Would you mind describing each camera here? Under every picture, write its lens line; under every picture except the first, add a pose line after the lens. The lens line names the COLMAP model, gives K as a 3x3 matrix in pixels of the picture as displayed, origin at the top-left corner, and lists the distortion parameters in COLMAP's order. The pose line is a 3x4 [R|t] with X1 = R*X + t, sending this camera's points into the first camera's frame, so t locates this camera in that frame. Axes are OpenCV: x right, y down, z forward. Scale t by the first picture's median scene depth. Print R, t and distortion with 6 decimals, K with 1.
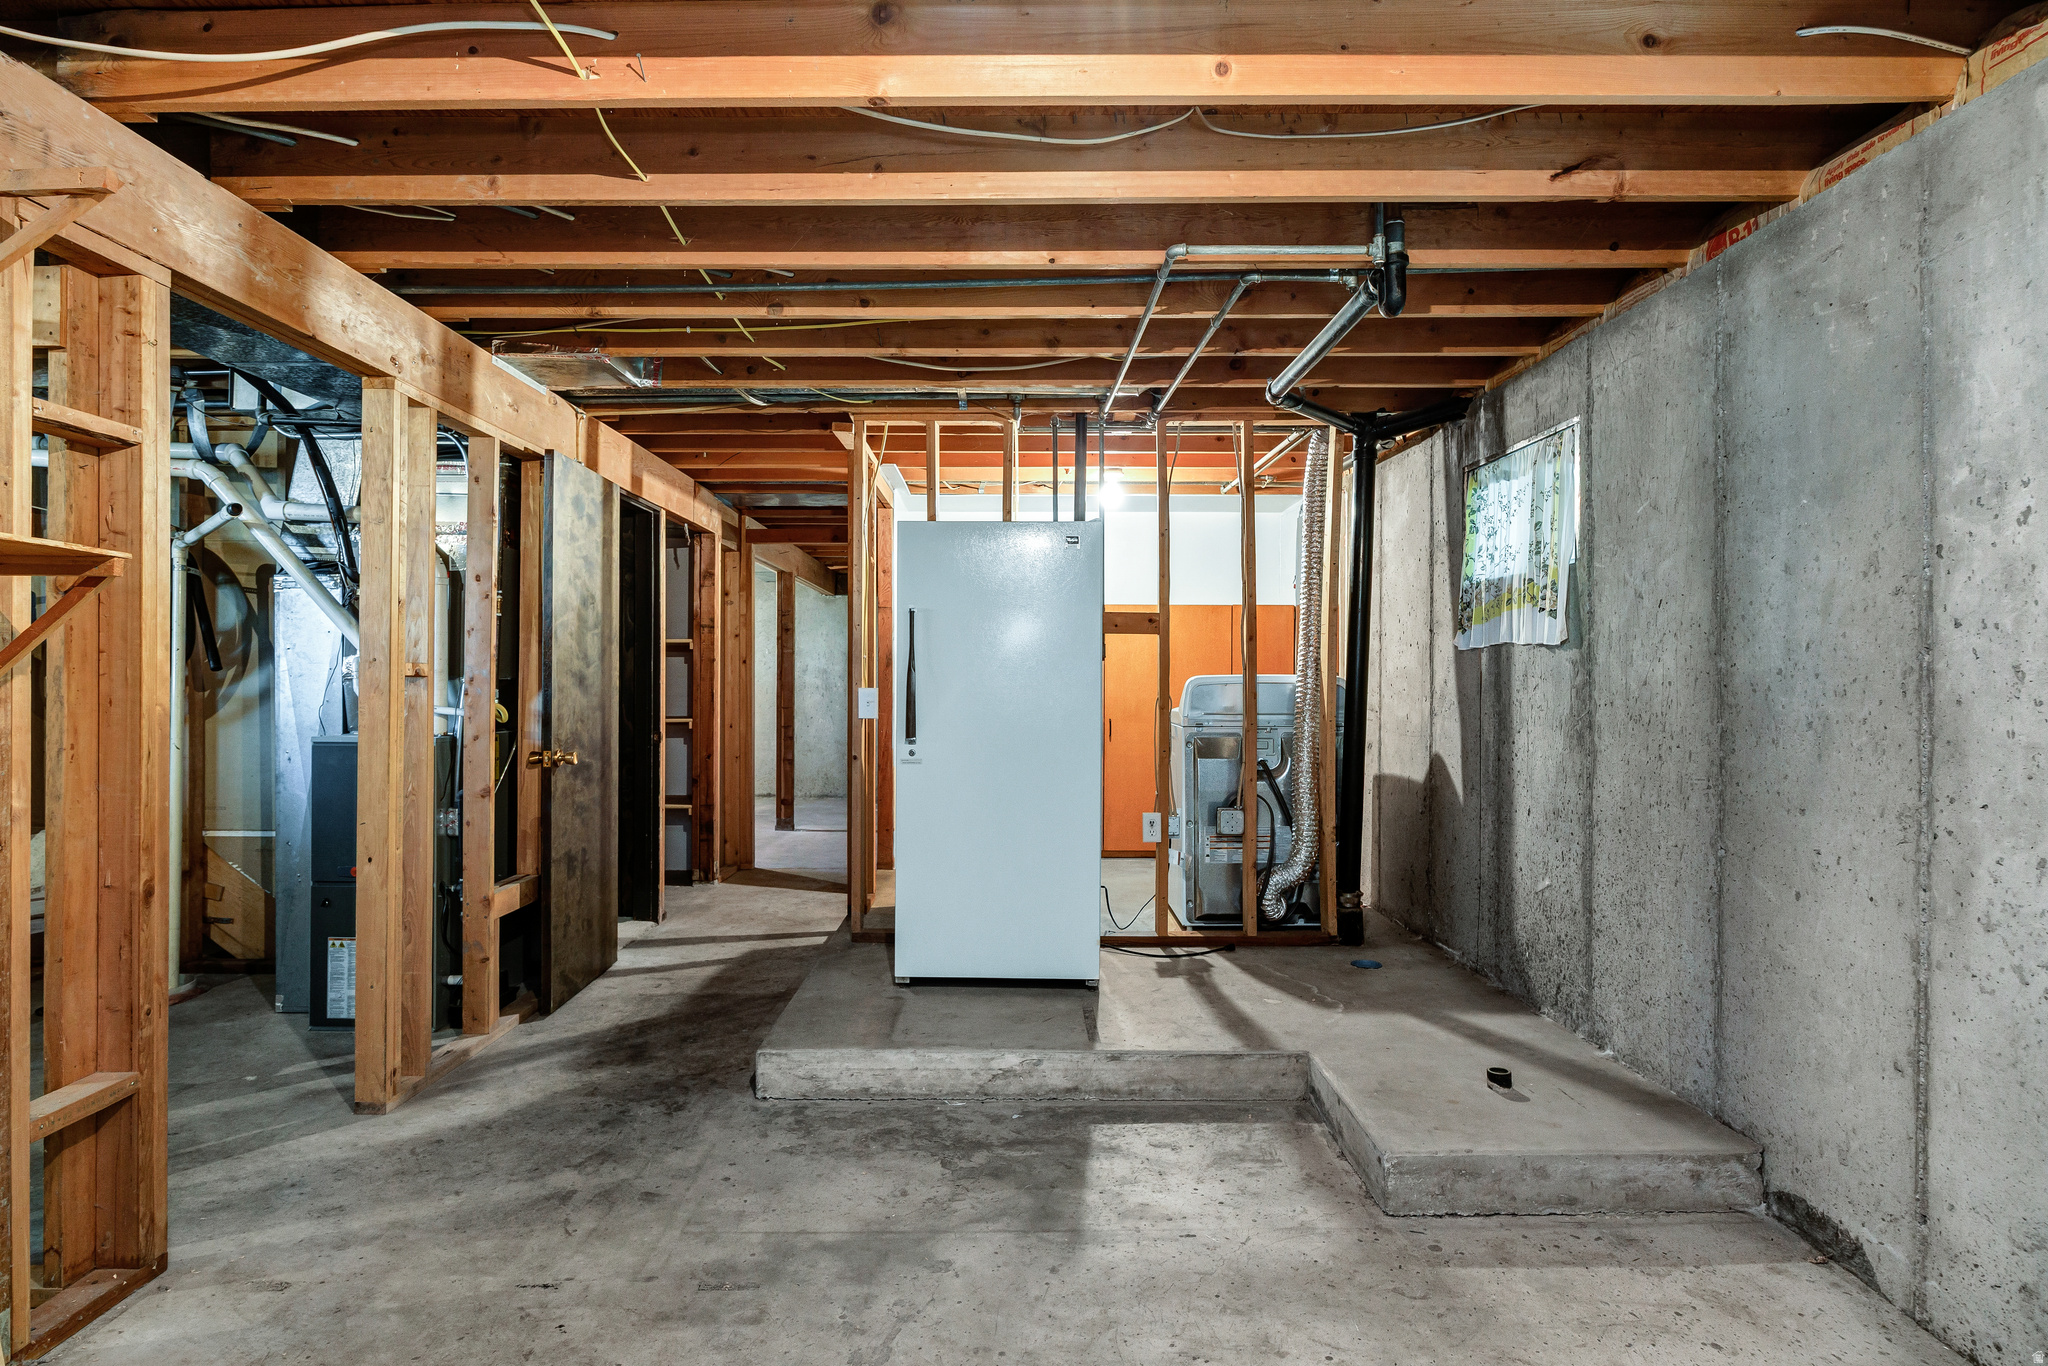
lens RADIAL K [[1137.9, 0, 1019.9], [0, 1137.9, 682.6], [0, 0, 1]] dist [0.004271, 0.000016]
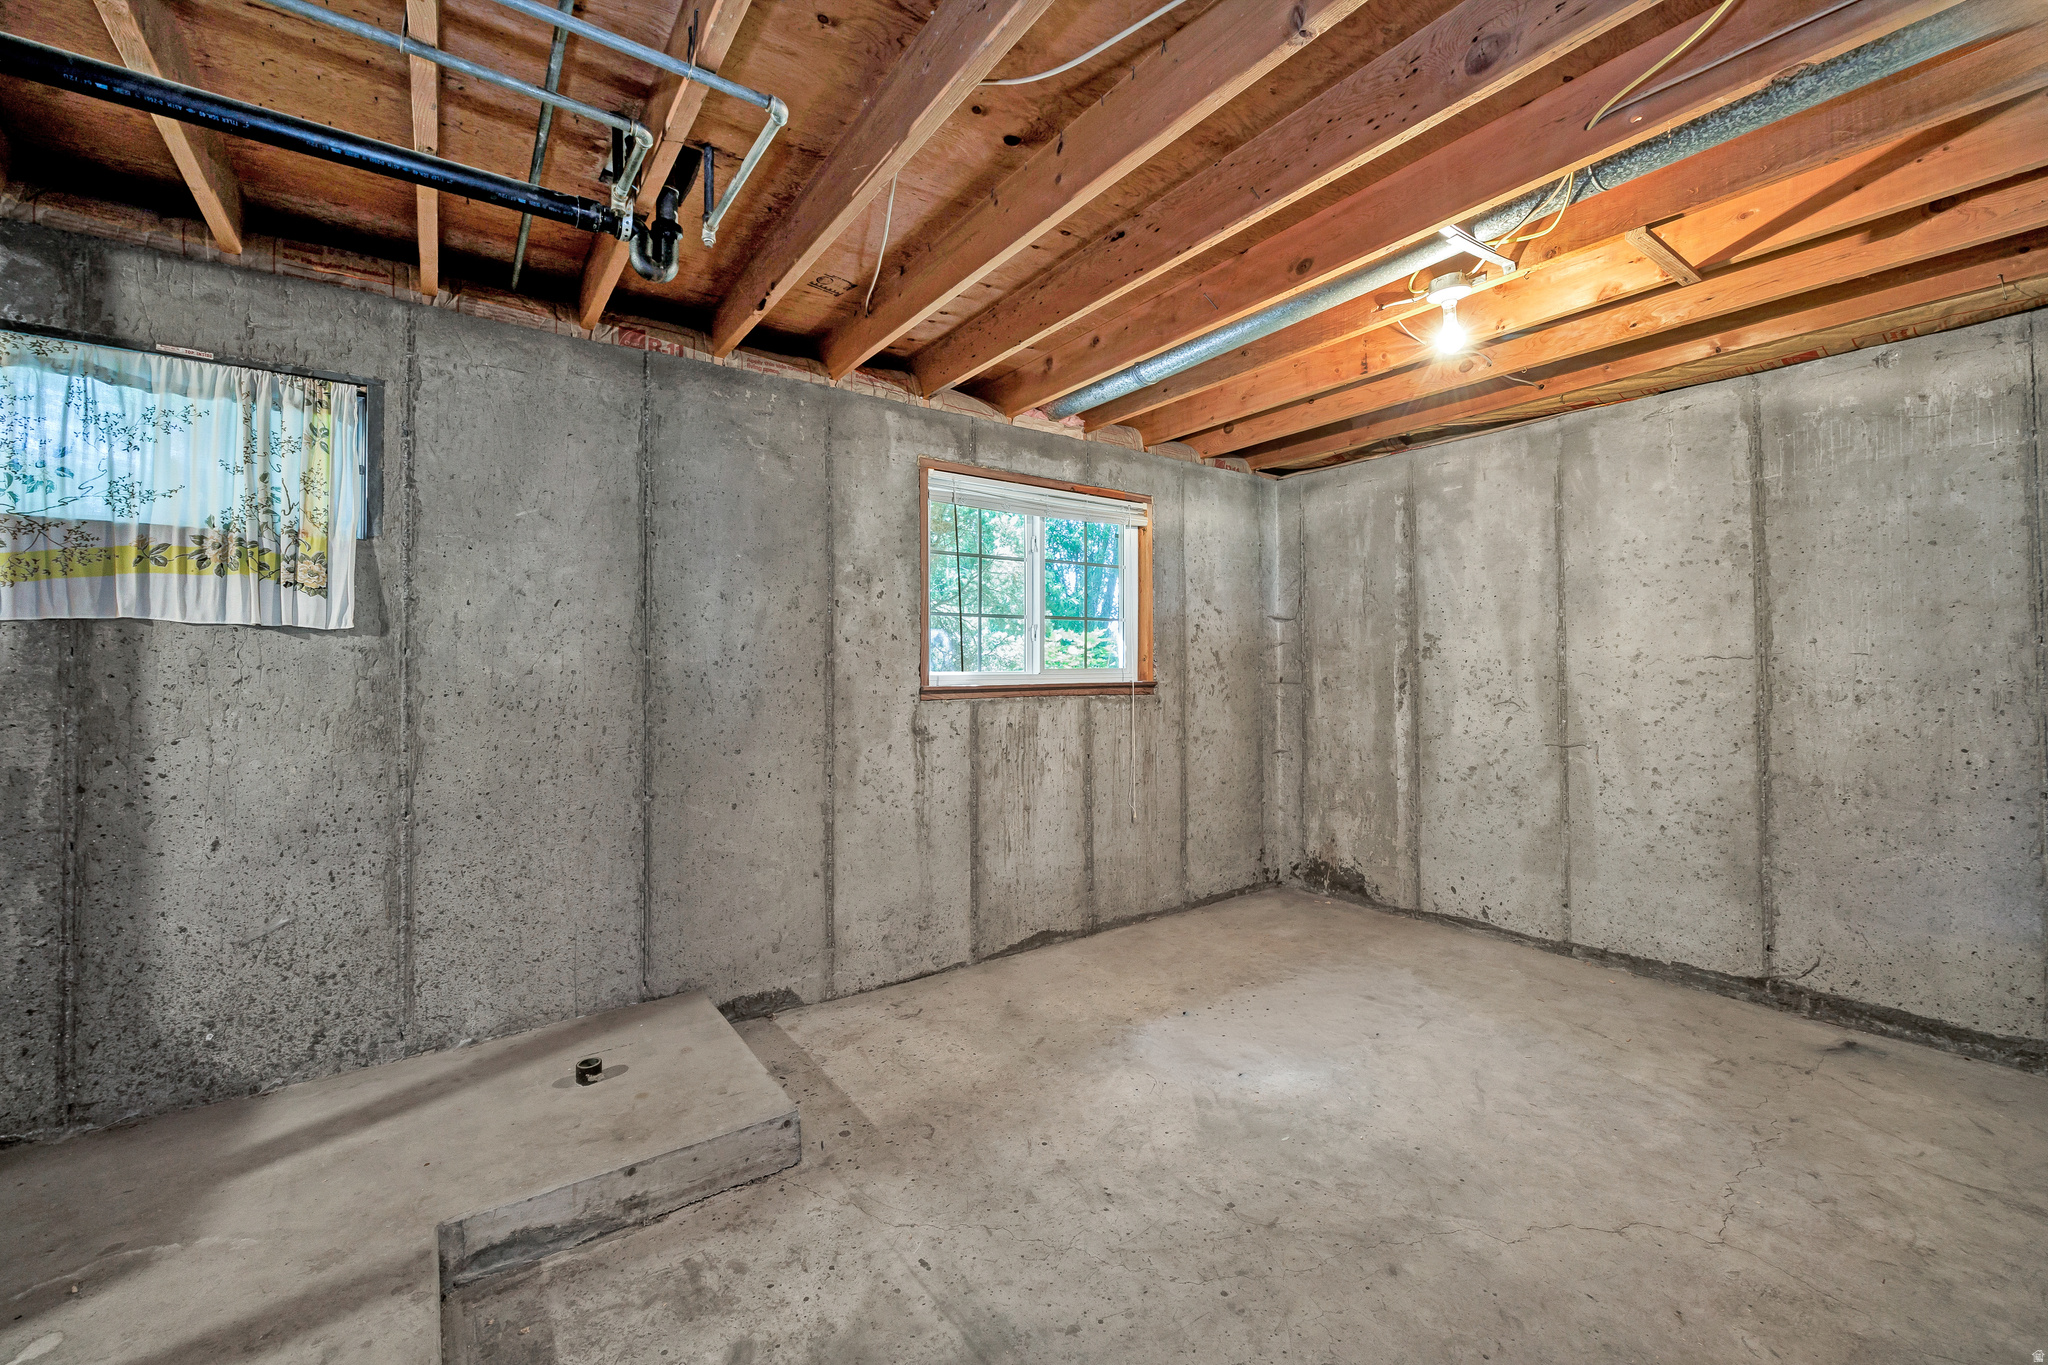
lens RADIAL K [[800.1, 0, 1002.3], [0, 800.1, 657.4], [0, 0, 1]] dist [-0.003547, 0.000345]
pose [[-0.565170, 0.009943, 0.824915, -0.469804], [0.006245, 0.999950, -0.007774, -0.007059], [-0.824951, 0.000758, -0.565204, 1.427948]]
